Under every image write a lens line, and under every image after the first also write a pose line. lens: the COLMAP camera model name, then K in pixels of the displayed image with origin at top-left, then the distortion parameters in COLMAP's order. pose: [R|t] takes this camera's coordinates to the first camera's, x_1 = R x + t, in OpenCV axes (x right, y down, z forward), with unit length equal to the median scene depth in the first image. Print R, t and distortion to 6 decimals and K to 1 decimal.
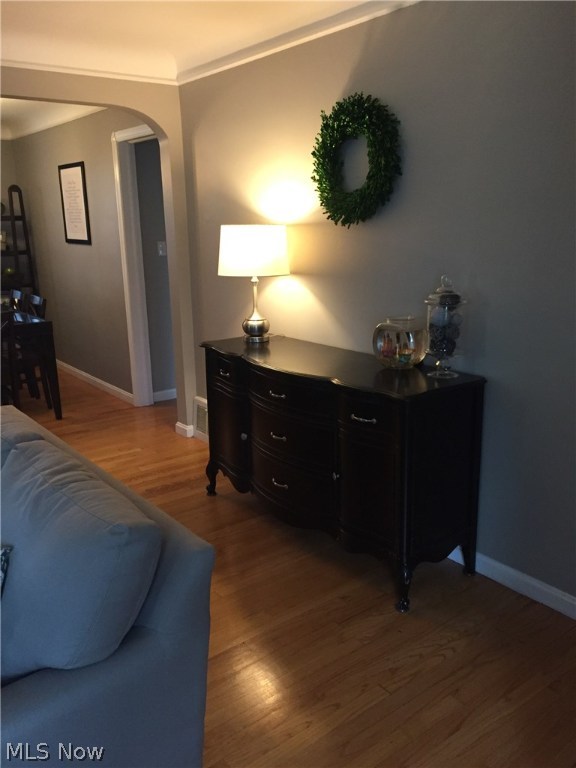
lens RADIAL K [[651.1, 0, 290.4], [0, 651.1, 386.3], [0, 0, 1]] dist [0.062647, -0.079835]
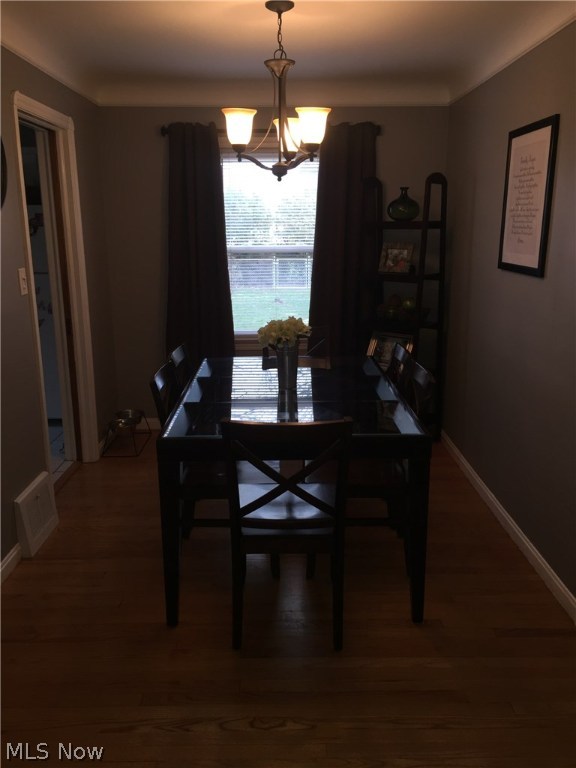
lens RADIAL K [[651.1, 0, 288.1], [0, 651.1, 385.3], [0, 0, 1]] dist [0.062647, -0.079835]
pose [[0.796973, 0.156497, -0.583389, -0.132899], [-0.160451, 0.986003, 0.045307, -0.109740], [0.582314, 0.057497, 0.810928, 0.417660]]
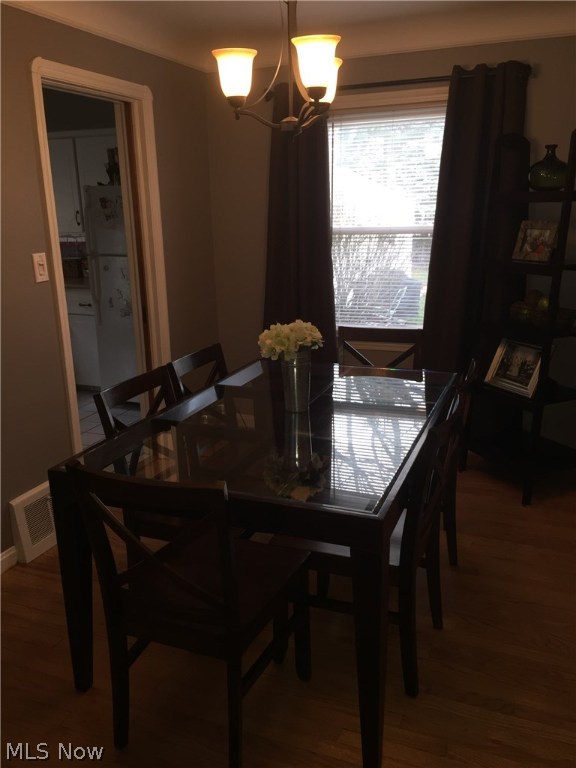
lens RADIAL K [[651.1, 0, 285.4], [0, 651.1, 385.8], [0, 0, 1]] dist [0.062647, -0.079835]
pose [[0.507820, 0.233250, -0.829285, -0.107929], [-0.205245, 0.967685, 0.146494, -0.154376], [0.836656, 0.095814, 0.539283, 0.602055]]
